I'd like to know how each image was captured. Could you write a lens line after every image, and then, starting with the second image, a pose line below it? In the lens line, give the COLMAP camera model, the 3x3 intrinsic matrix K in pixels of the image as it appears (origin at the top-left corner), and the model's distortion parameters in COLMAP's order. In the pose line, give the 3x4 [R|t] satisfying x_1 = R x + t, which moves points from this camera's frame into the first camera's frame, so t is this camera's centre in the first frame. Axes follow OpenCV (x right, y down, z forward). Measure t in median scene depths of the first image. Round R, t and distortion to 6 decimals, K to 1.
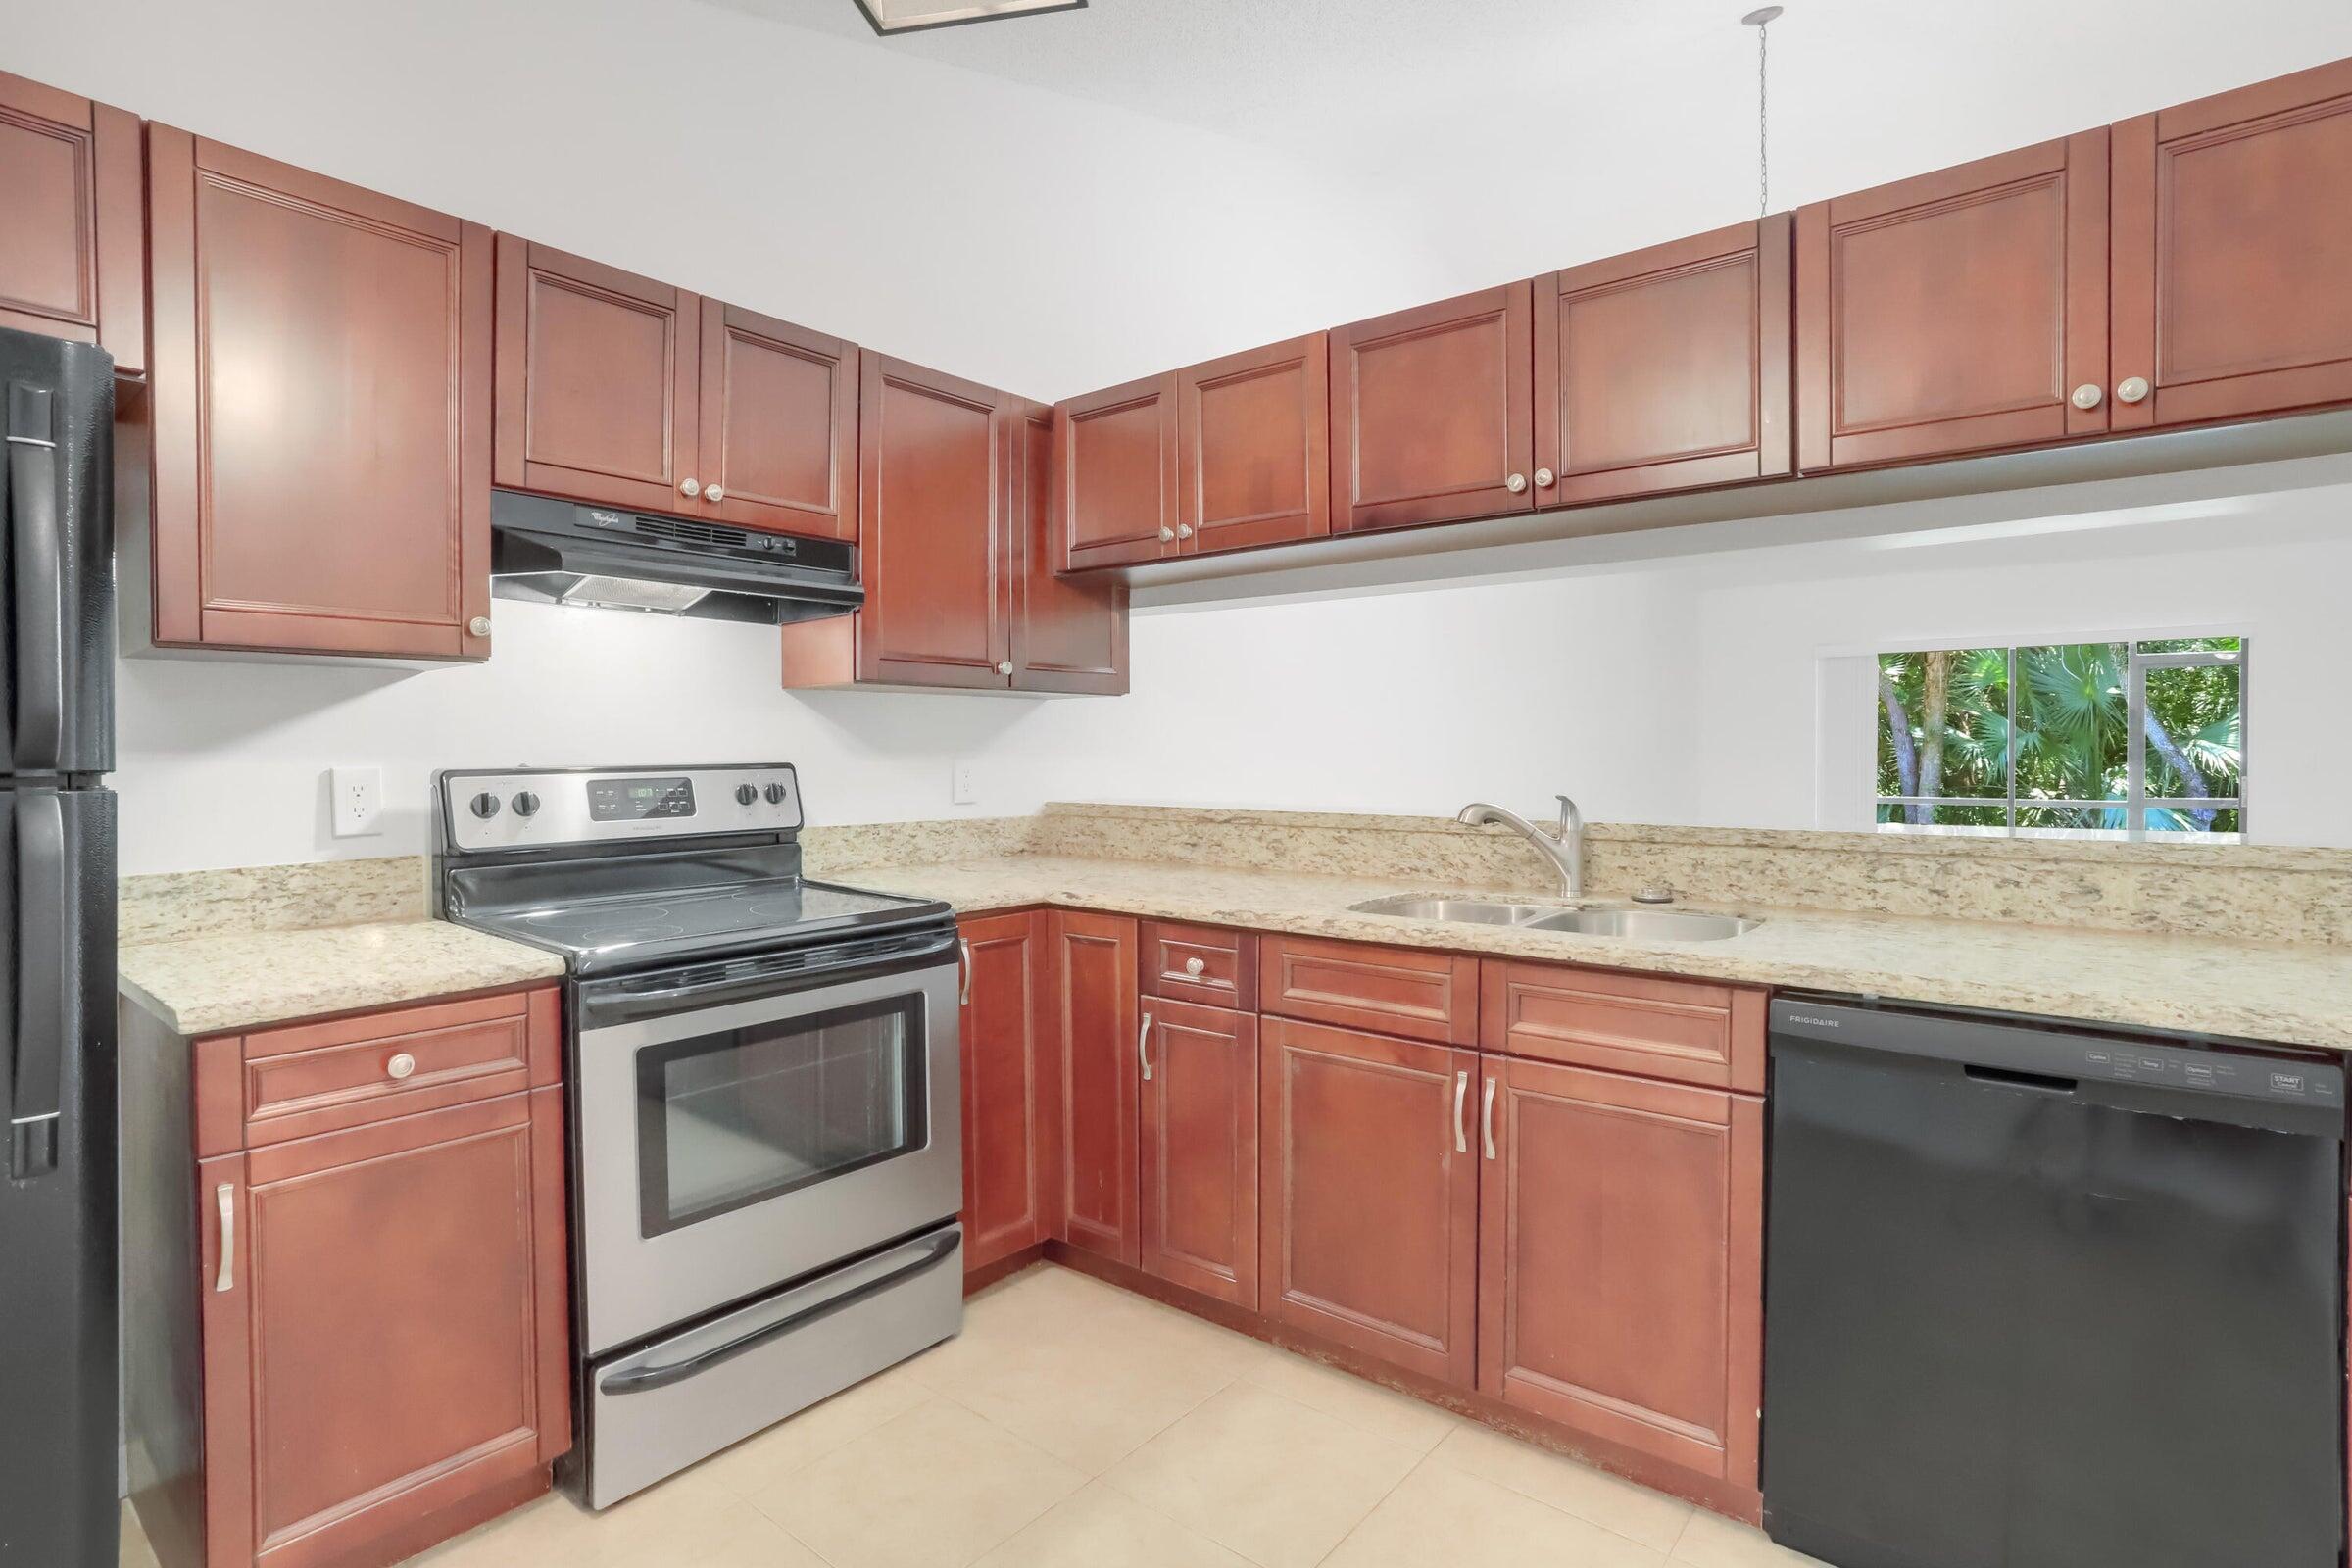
lens RADIAL K [[1180.8, 0, 1175.3], [0, 1180.8, 773.7], [0, 0, 1]] dist [-0.027090, 0.000652]
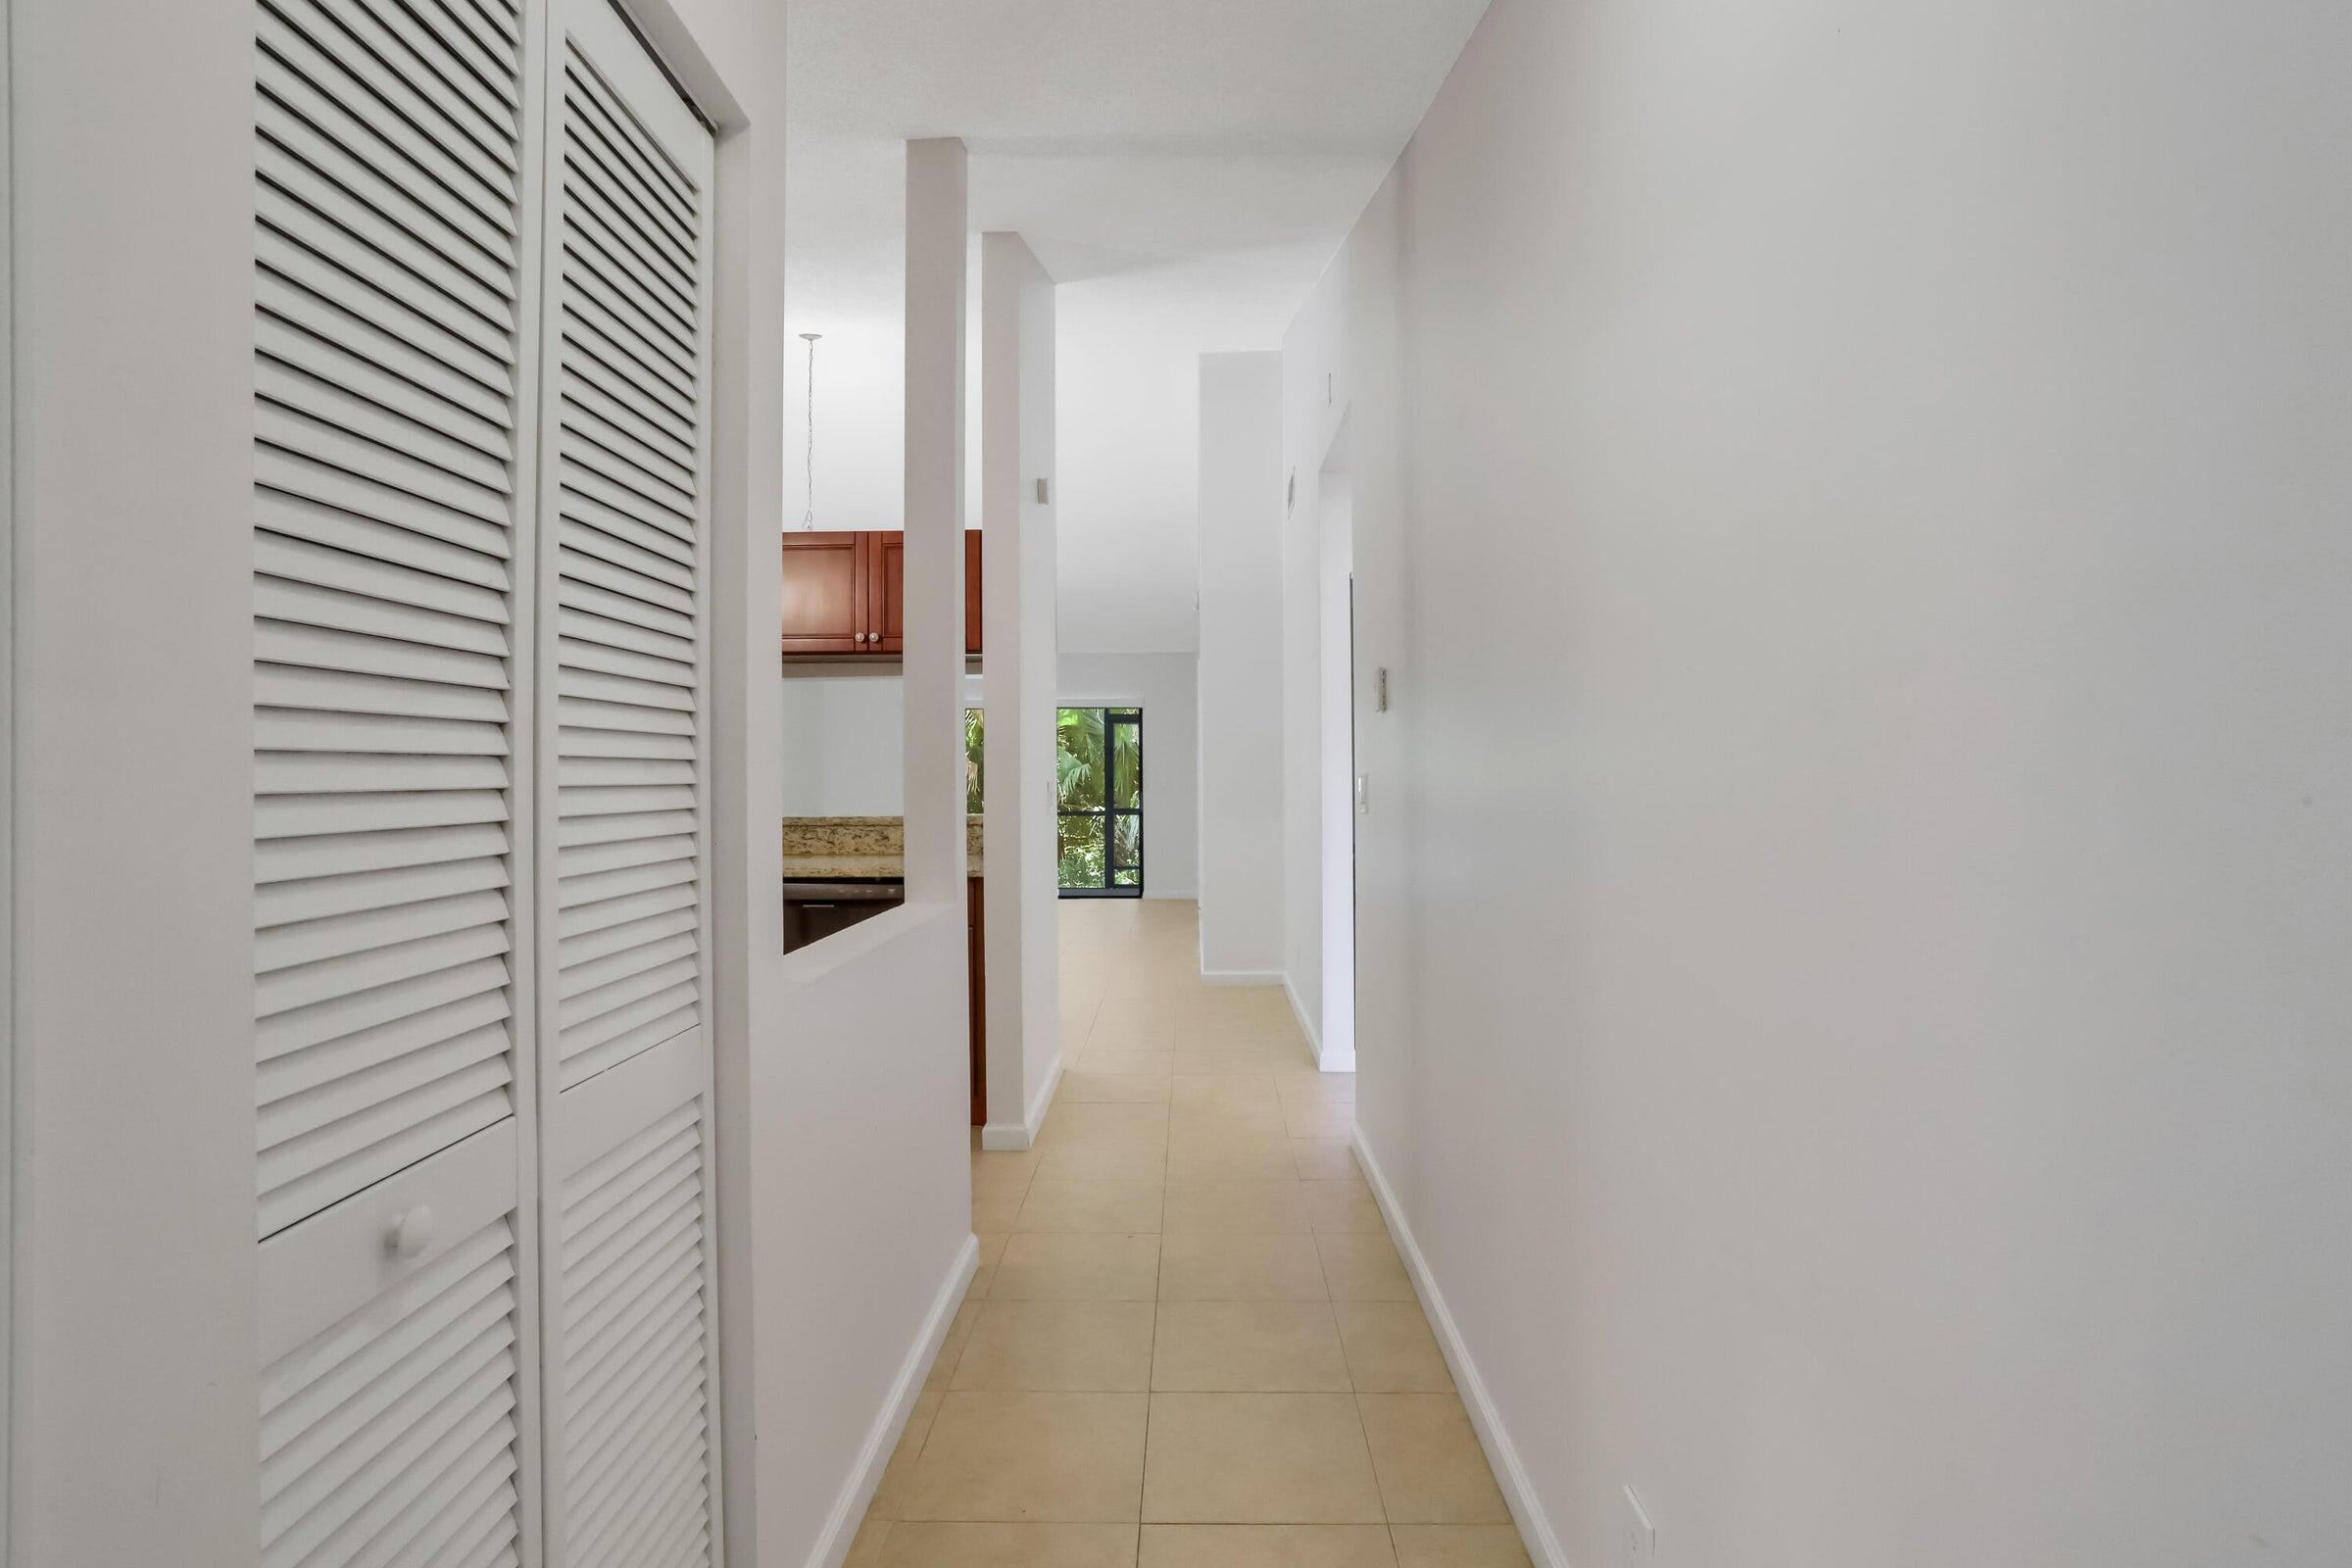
lens RADIAL K [[1180.8, 0, 1175.2], [0, 1180.8, 778.9], [0, 0, 1]] dist [-0.027090, 0.000652]
pose [[0.791583, 0.002232, 0.611057, -0.170013], [0.010174, 0.999807, -0.016832, 0.023174], [-0.610976, 0.019541, 0.791408, -1.035718]]
